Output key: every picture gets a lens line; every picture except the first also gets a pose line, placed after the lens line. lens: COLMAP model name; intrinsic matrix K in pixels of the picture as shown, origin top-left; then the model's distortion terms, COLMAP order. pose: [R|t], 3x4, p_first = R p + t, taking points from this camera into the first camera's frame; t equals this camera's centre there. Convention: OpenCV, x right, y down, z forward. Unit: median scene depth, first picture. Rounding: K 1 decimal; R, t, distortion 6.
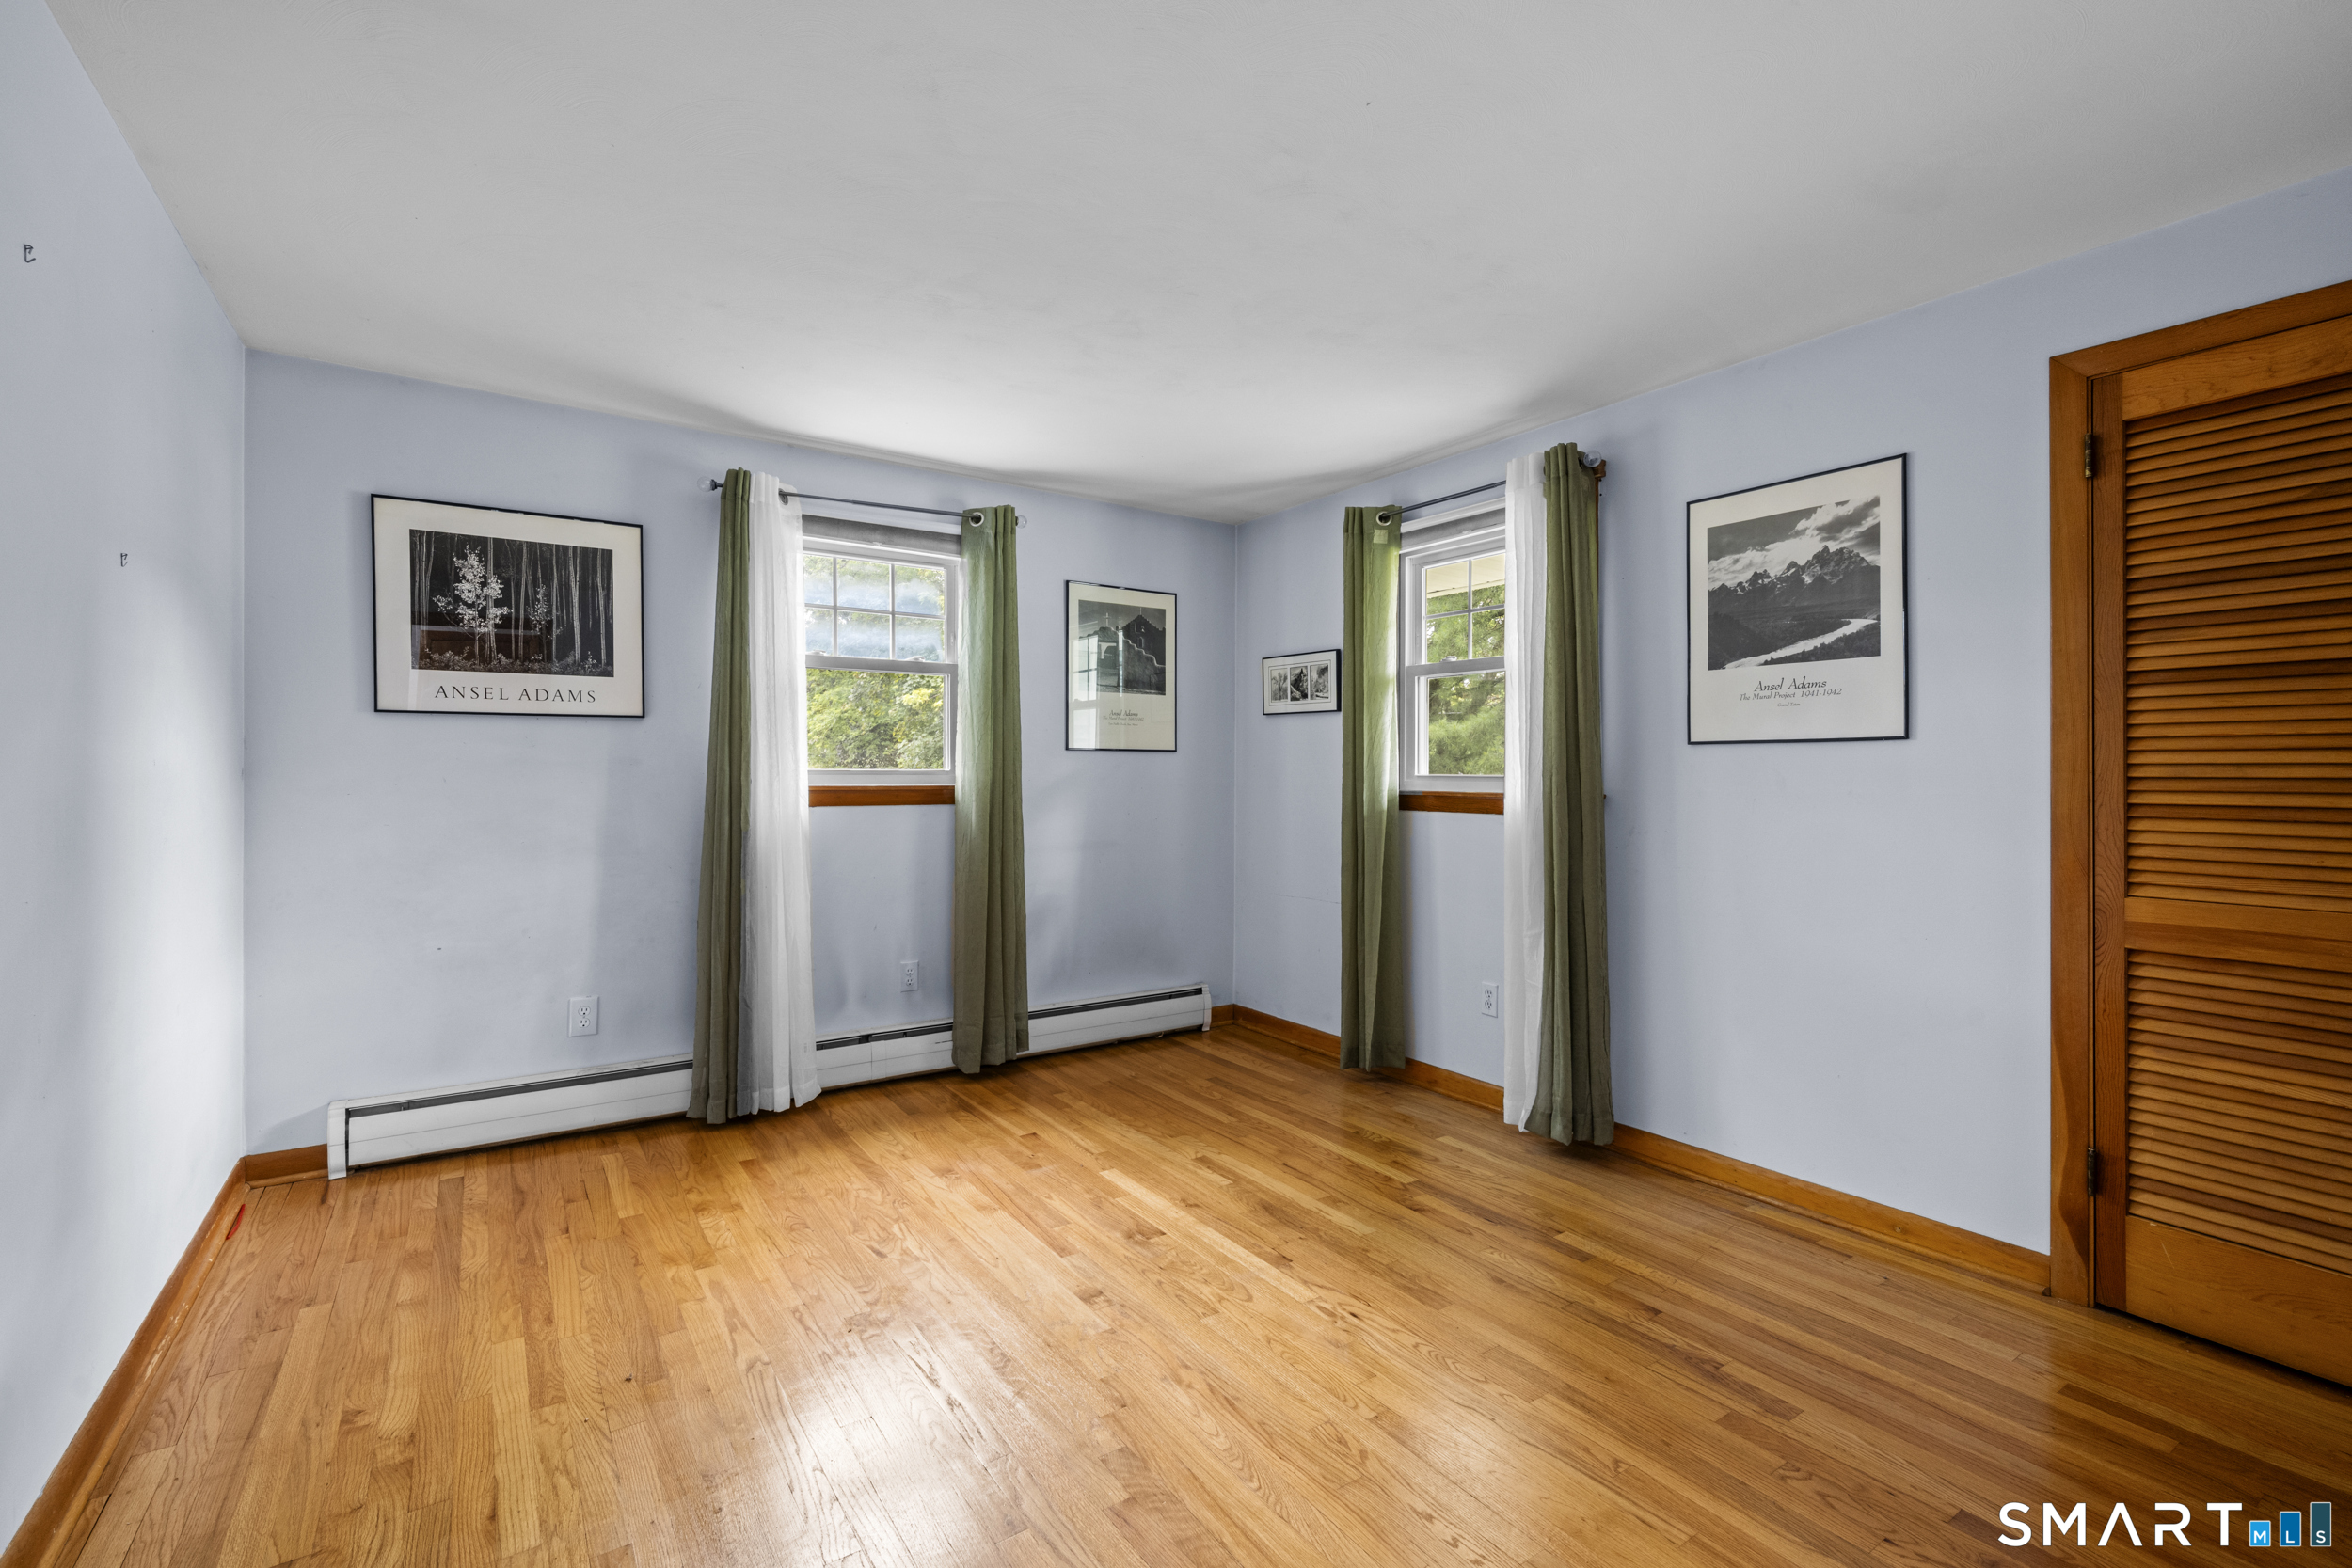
lens RADIAL K [[1058.4, 0, 1174.1], [0, 1058.4, 763.6], [0, 0, 1]] dist [0.001458, 0.000081]
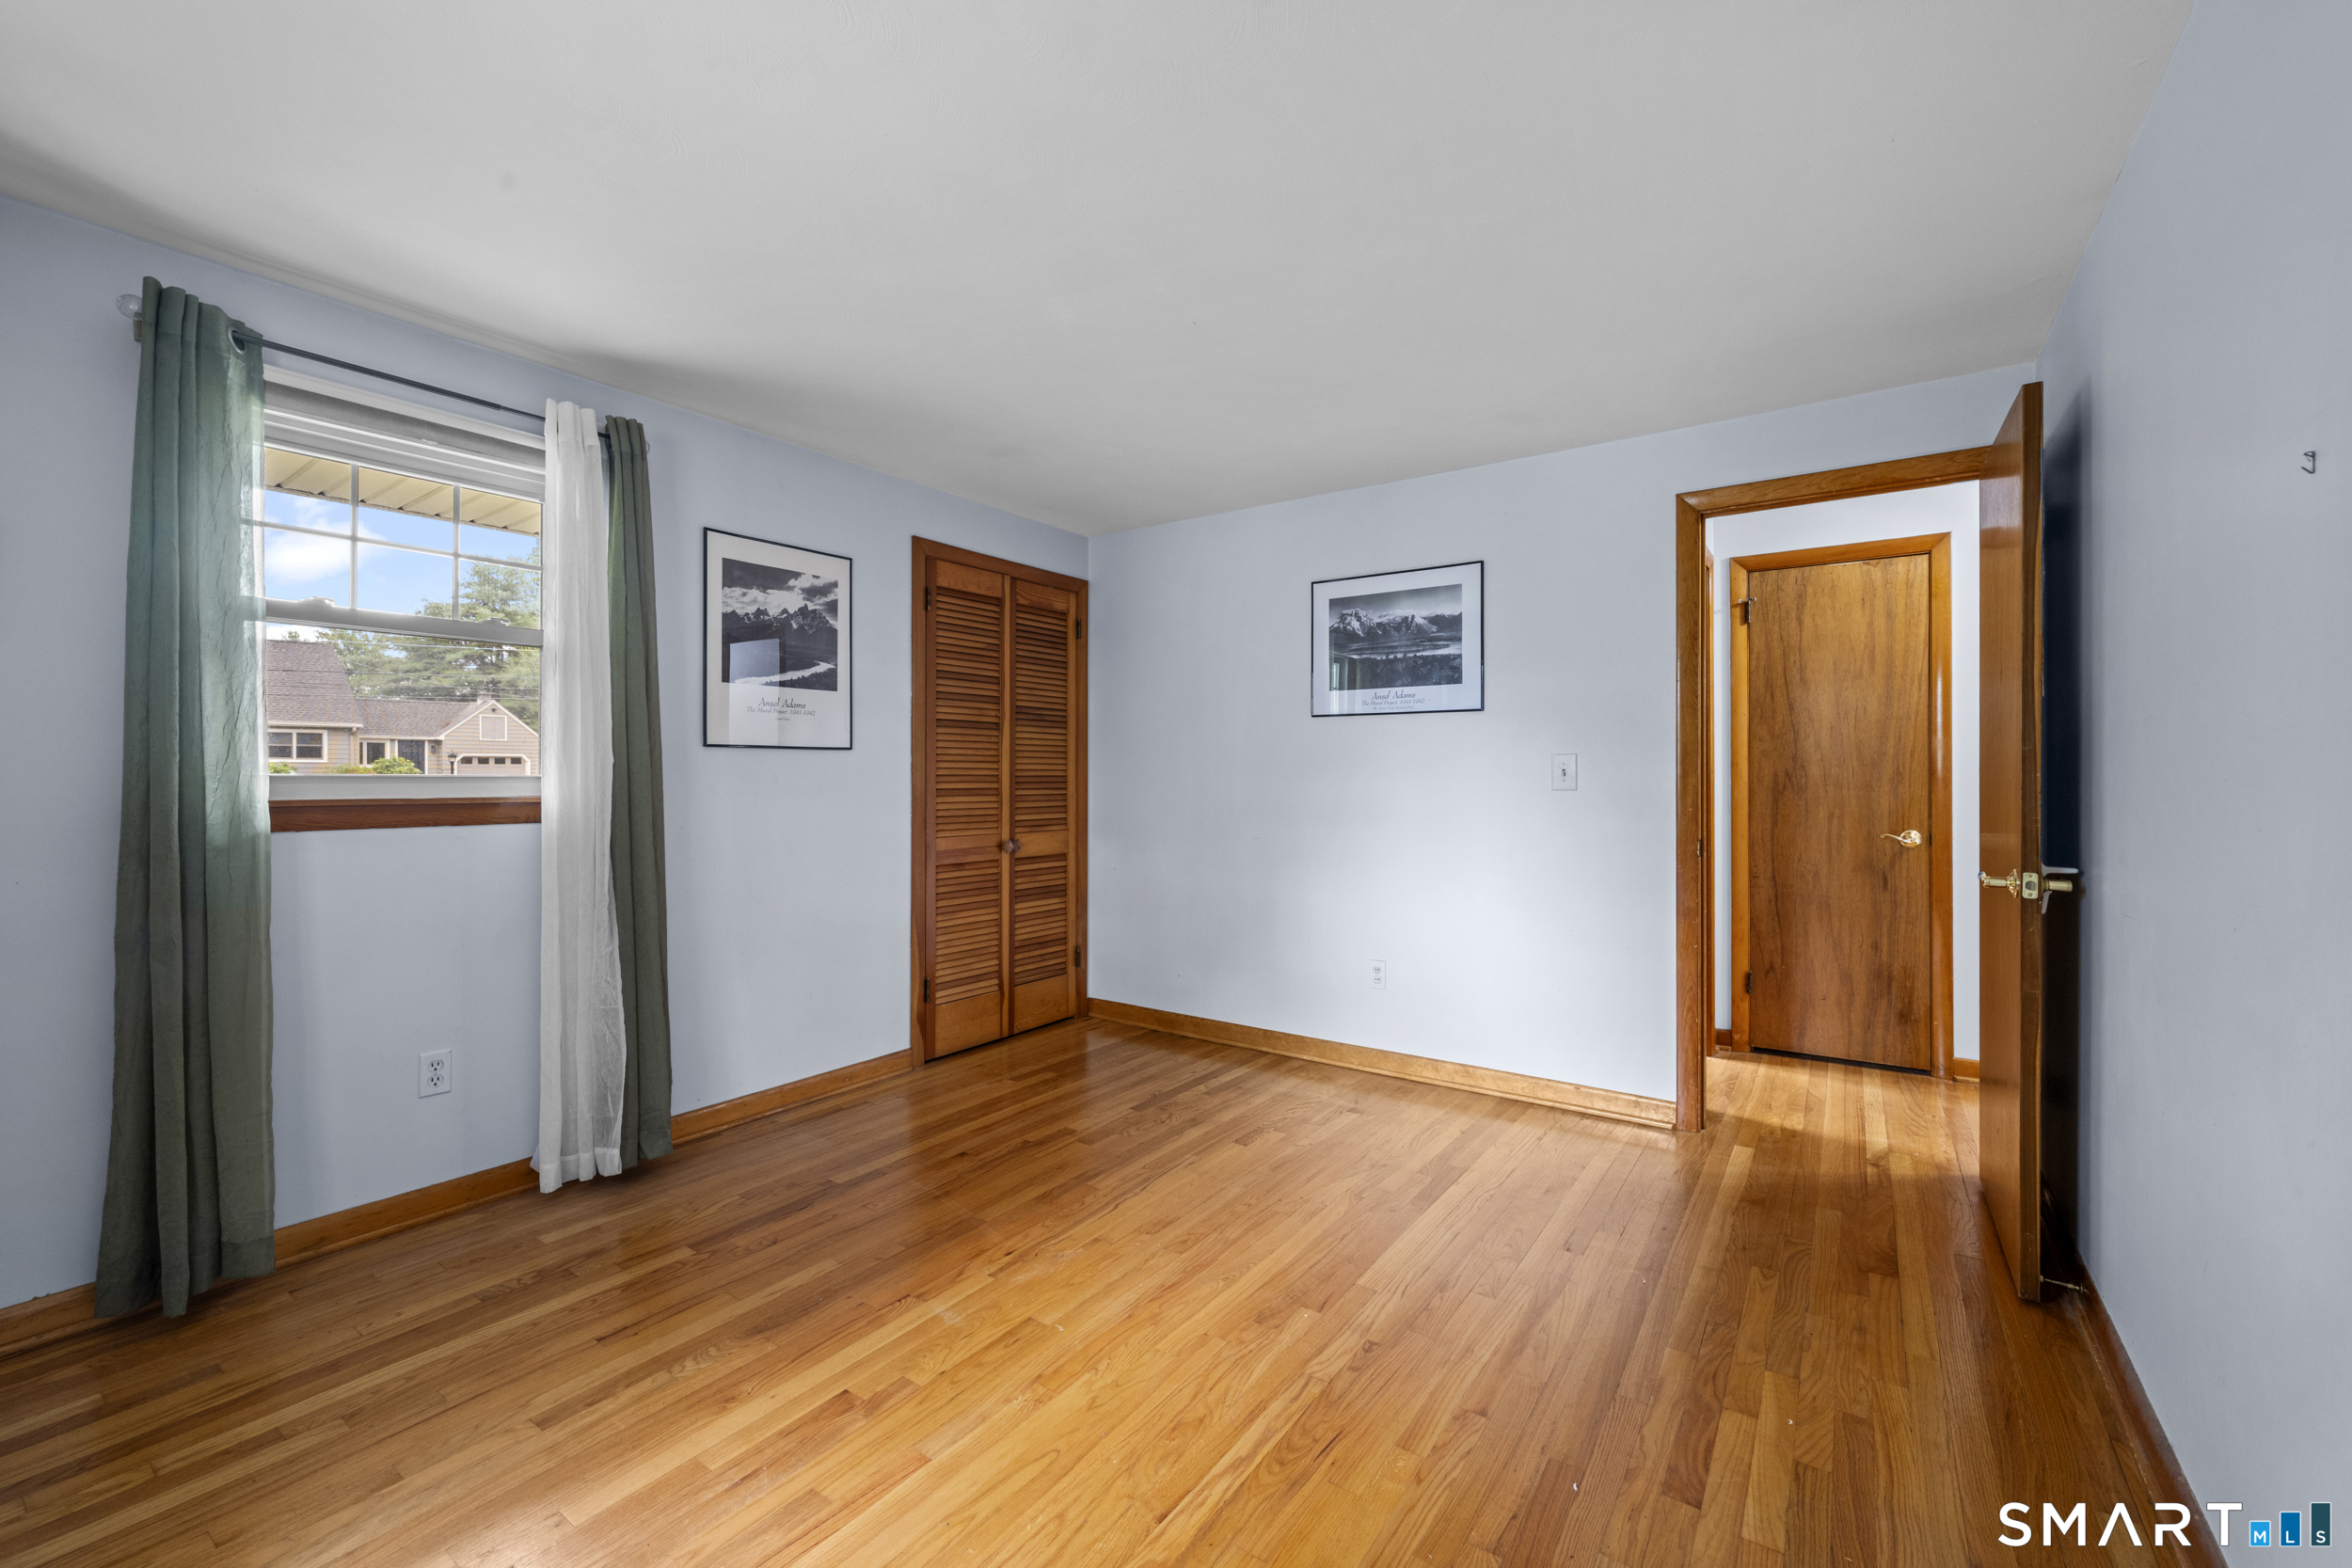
lens RADIAL K [[968.6, 0, 1176.0], [0, 968.6, 784.0], [0, 0, 1]] dist [-0.000853, -0.000070]
pose [[-0.365751, -0.008558, 0.930674, -0.674212], [-0.005938, 0.999959, 0.006861, 0.011669], [-0.930694, -0.003017, -0.365786, 0.965863]]
